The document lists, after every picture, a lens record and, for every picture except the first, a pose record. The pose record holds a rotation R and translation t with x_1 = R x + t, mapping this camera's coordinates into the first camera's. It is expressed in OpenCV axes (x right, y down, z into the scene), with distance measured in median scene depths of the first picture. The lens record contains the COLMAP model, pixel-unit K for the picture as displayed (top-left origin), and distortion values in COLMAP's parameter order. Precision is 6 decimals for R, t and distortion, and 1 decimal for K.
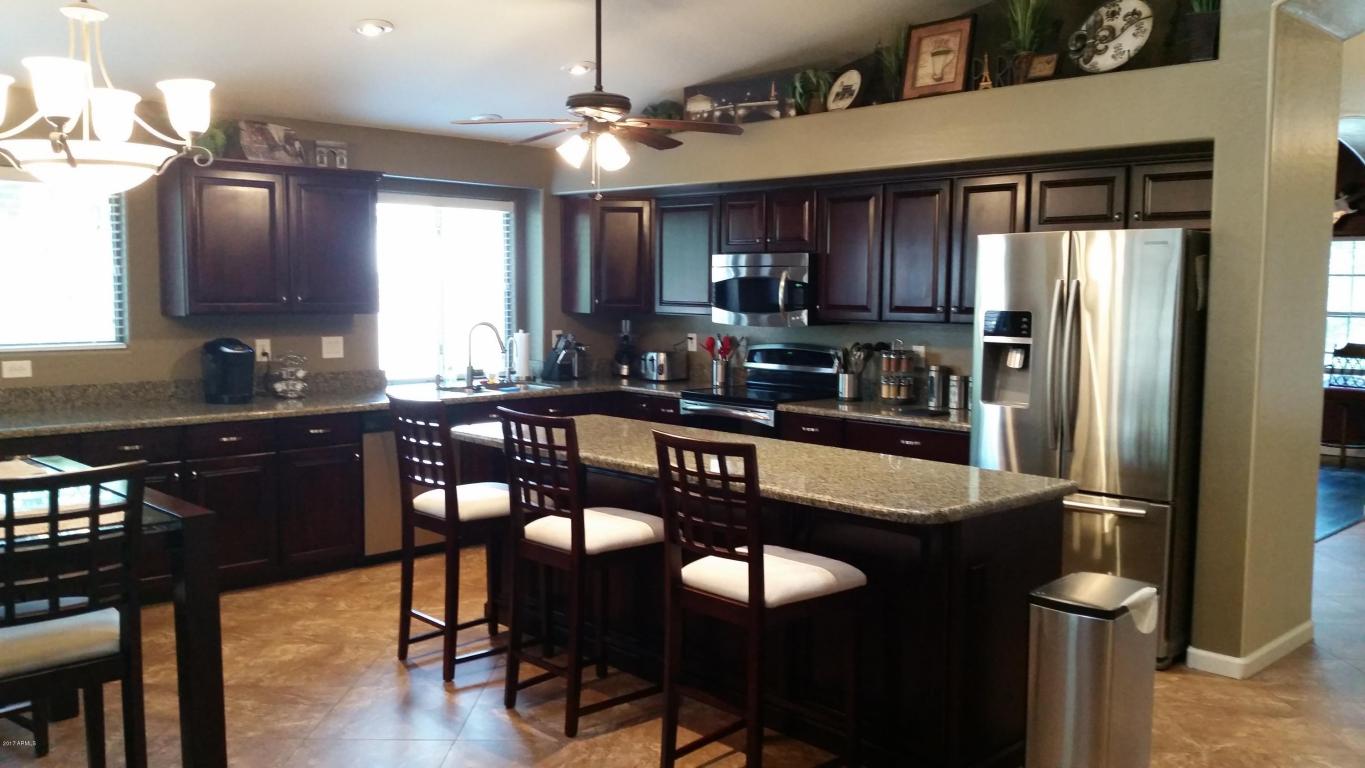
lens RADIAL K [[1102.6, 0, 682.5], [0, 1102.6, 384.0], [0, 0, 1]] dist [0.104854, -0.230598]
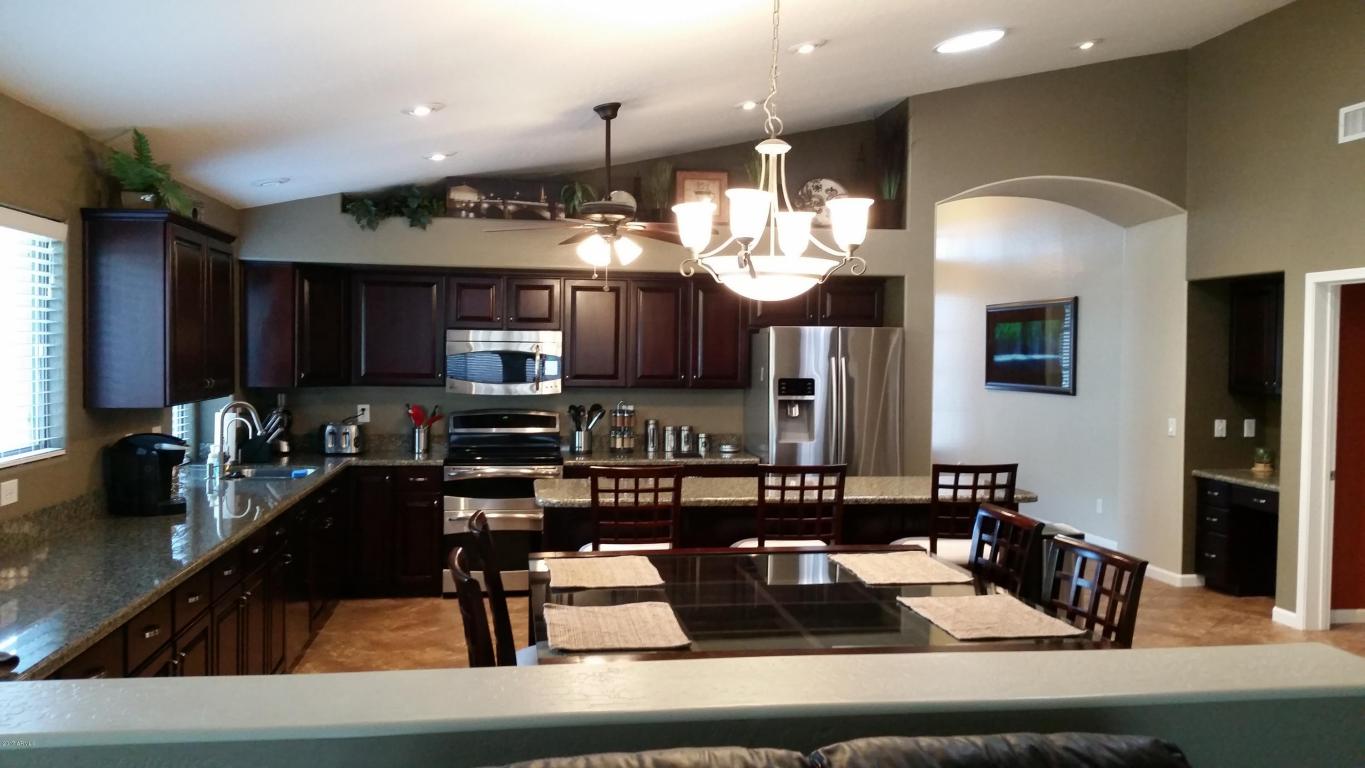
lens RADIAL K [[1102.6, 0, 682.5], [0, 1102.6, 384.0], [0, 0, 1]] dist [0.104854, -0.230598]
pose [[0.582918, -0.027907, 0.812051, -0.793890], [0.065398, 0.997779, -0.012656, -0.039672], [-0.809895, 0.060484, 0.583449, 0.209194]]
